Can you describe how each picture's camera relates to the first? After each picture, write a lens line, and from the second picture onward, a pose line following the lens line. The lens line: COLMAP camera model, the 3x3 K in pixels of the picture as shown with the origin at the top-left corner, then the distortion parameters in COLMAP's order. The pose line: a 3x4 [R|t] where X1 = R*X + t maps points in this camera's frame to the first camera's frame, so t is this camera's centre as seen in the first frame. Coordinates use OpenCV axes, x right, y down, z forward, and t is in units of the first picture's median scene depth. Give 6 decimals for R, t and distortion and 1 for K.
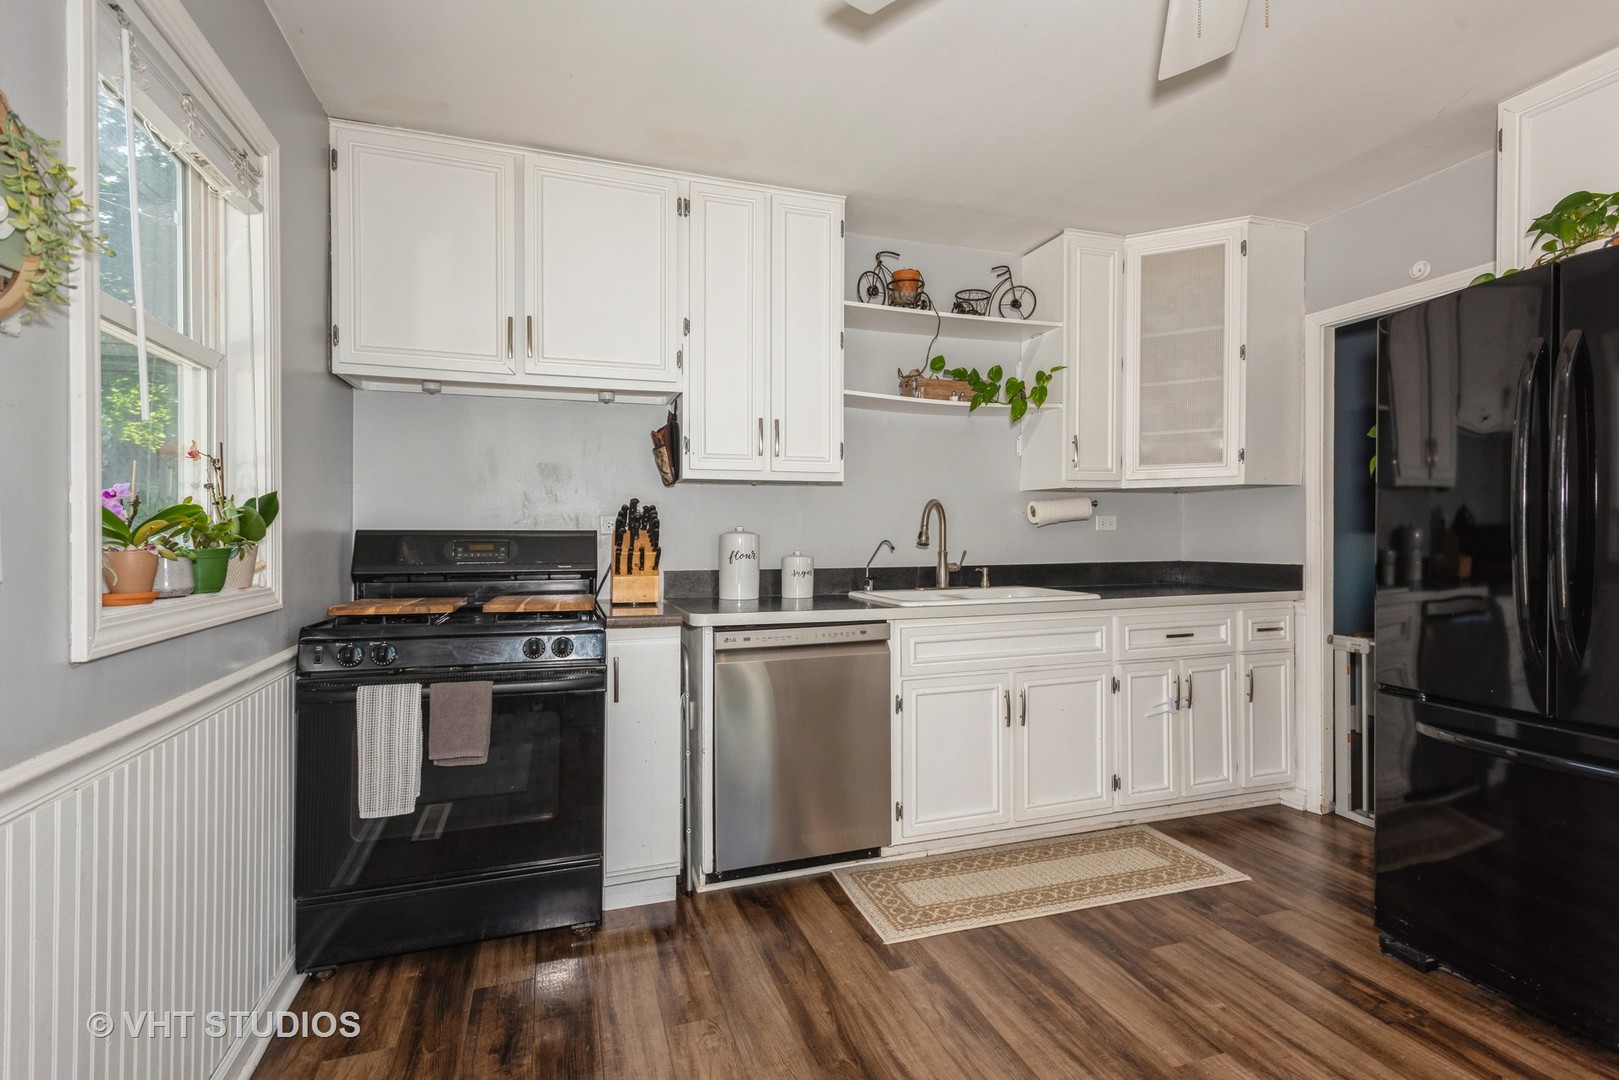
lens RADIAL K [[759.4, 0, 818.1], [0, 759.4, 536.5], [0, 0, 1]] dist [0.014564, -0.001547]
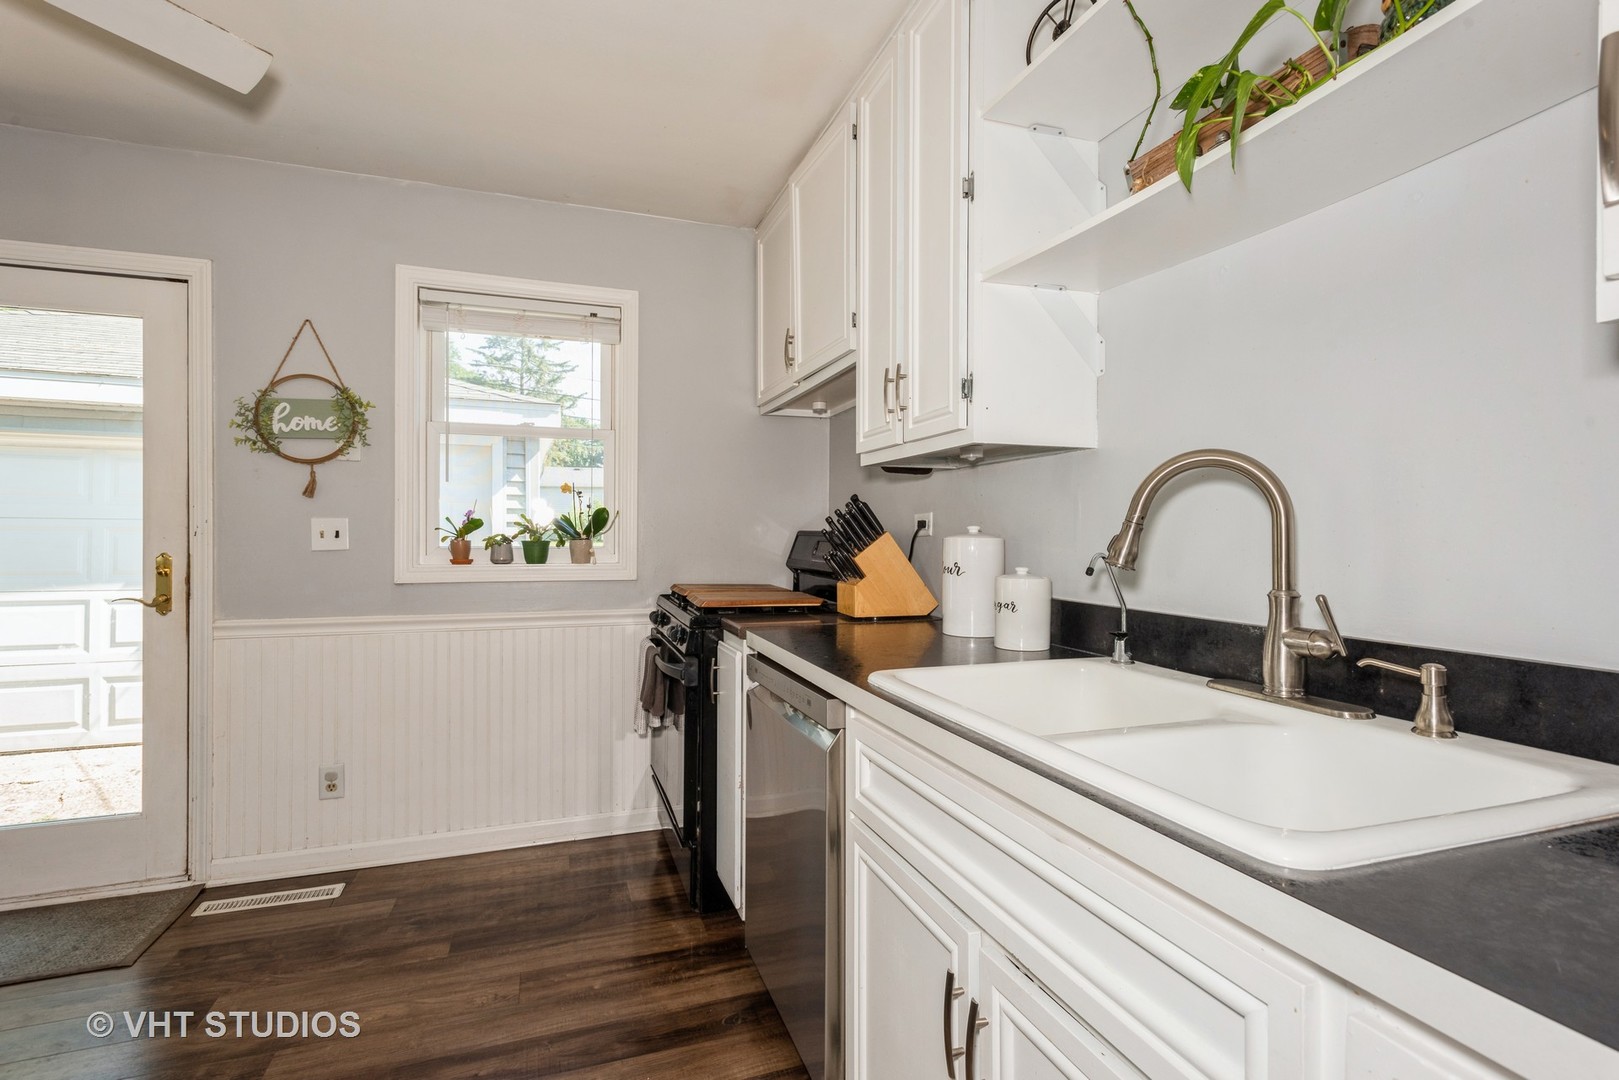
lens RADIAL K [[759.4, 0, 818.1], [0, 759.4, 536.5], [0, 0, 1]] dist [0.014564, -0.001547]
pose [[0.008388, 0.005349, -0.999951, 0.721957], [-0.005411, 0.999971, 0.005304, -0.008454], [0.999950, 0.005366, 0.008417, 1.106465]]
